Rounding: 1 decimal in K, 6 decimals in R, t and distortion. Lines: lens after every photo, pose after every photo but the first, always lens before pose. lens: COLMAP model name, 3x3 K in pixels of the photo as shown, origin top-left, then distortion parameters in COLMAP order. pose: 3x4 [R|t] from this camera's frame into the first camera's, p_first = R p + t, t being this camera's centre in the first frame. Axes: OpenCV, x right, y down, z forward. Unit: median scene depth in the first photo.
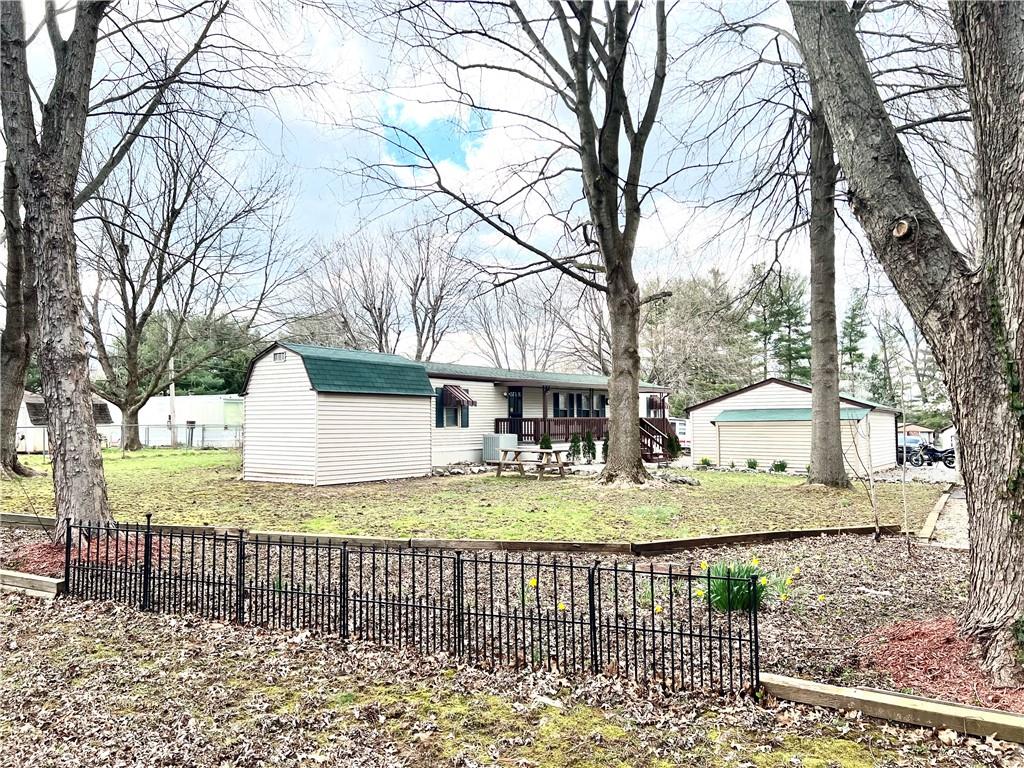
lens RADIAL K [[771.1, 0, 510.5], [0, 771.1, 385.1], [0, 0, 1]] dist [0.055215, -0.035430]
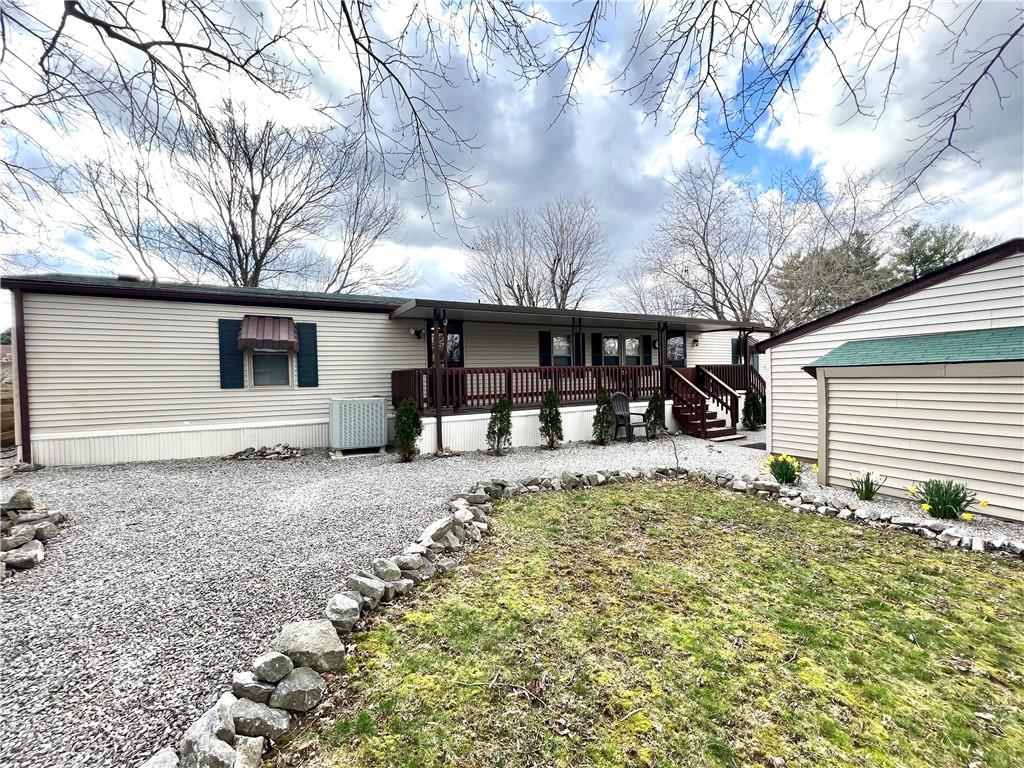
lens RADIAL K [[412.7, 0, 508.2], [0, 412.7, 384.0], [0, 0, 1]] dist [0.002787, 0.000922]
pose [[0.901278, -0.005223, -0.433211, 0.247402], [0.035791, 0.997407, 0.062437, 0.042803], [0.431761, -0.071778, 0.899127, 0.857418]]
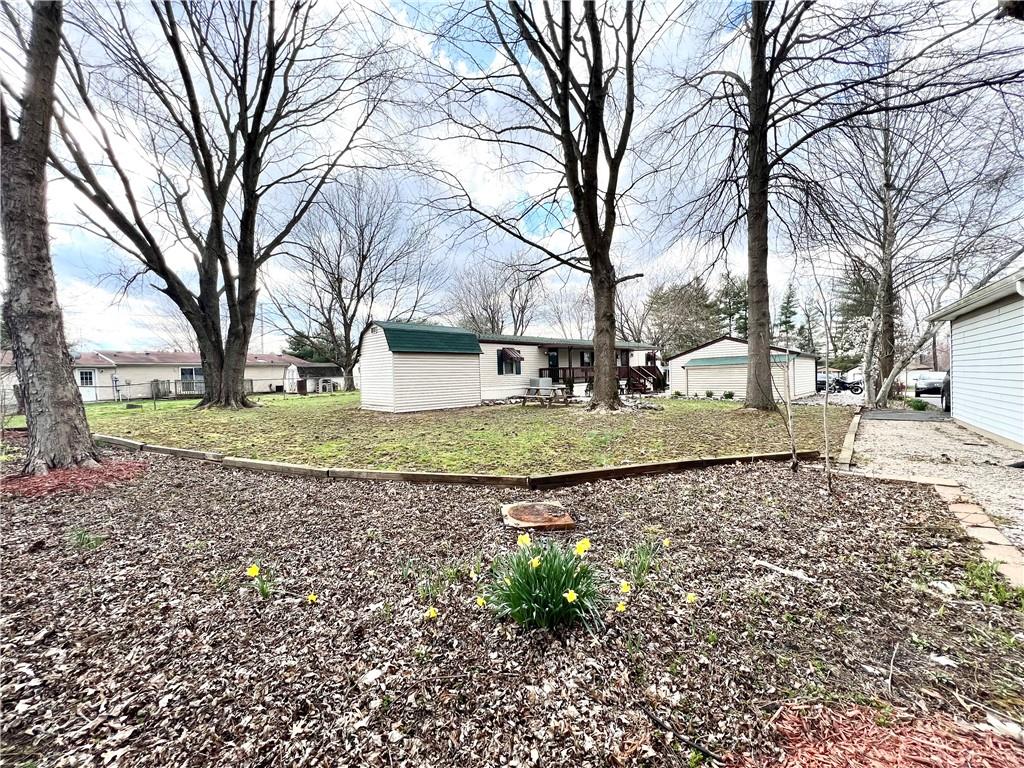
lens RADIAL K [[412.7, 0, 511.5], [0, 412.7, 384.5], [0, 0, 1]] dist [0.002787, 0.000922]
pose [[0.984374, -0.019277, -0.175031, 0.084752], [0.032180, 0.996944, 0.071181, 0.016179], [0.173124, -0.075701, 0.981986, 0.172887]]
